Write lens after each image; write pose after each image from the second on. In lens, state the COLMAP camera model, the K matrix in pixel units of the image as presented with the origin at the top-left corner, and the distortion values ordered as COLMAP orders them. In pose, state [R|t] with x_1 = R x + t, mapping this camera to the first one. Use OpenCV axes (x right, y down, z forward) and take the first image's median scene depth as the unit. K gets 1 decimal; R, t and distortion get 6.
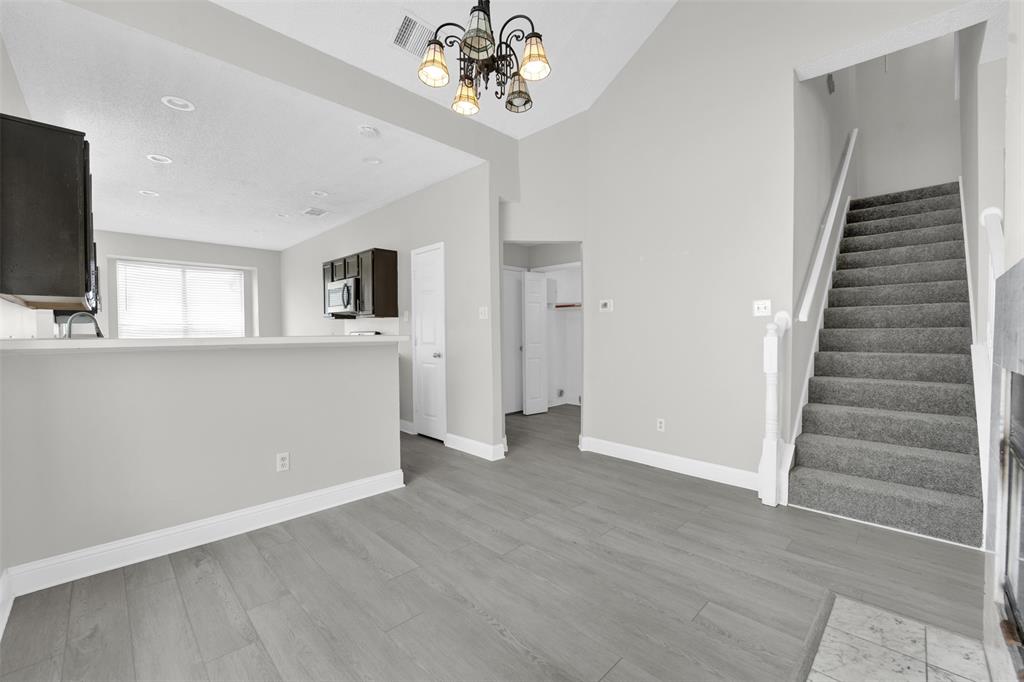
lens RADIAL K [[414.4, 0, 512.0], [0, 414.4, 341.0], [0, 0, 1]] dist [-0.020821, -0.000132]
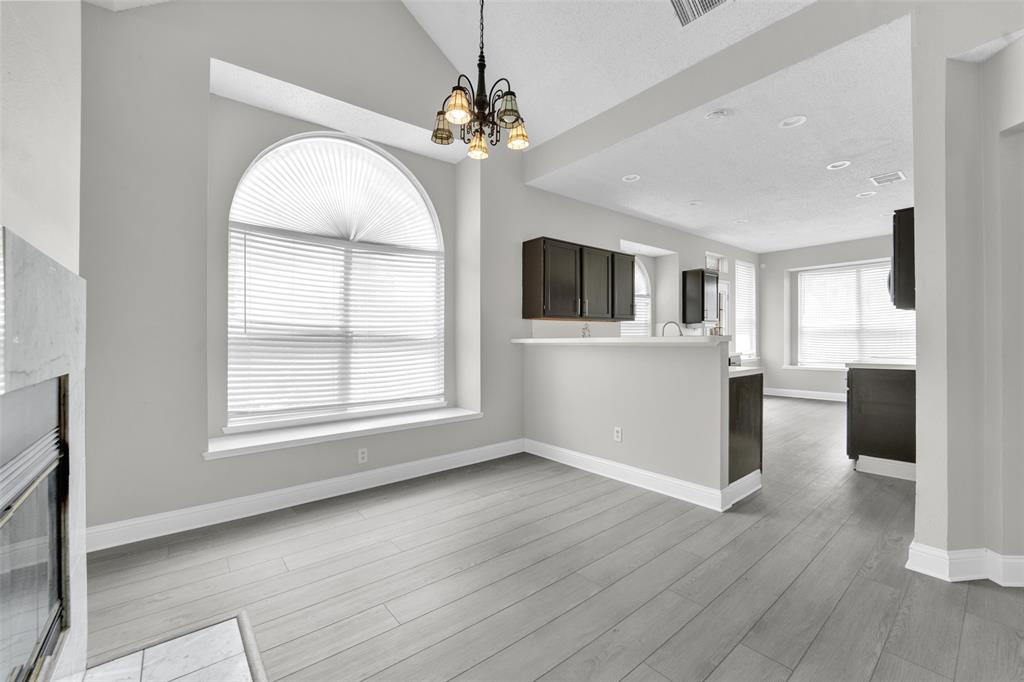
lens RADIAL K [[419.1, 0, 519.0], [0, 419.1, 344.1], [0, 0, 1]] dist [-0.002228, -0.000276]
pose [[-0.082448, 0.017594, -0.996440, 0.715328], [-0.006094, 0.999817, 0.018158, -0.013366], [0.996577, 0.007569, -0.082325, 0.721443]]
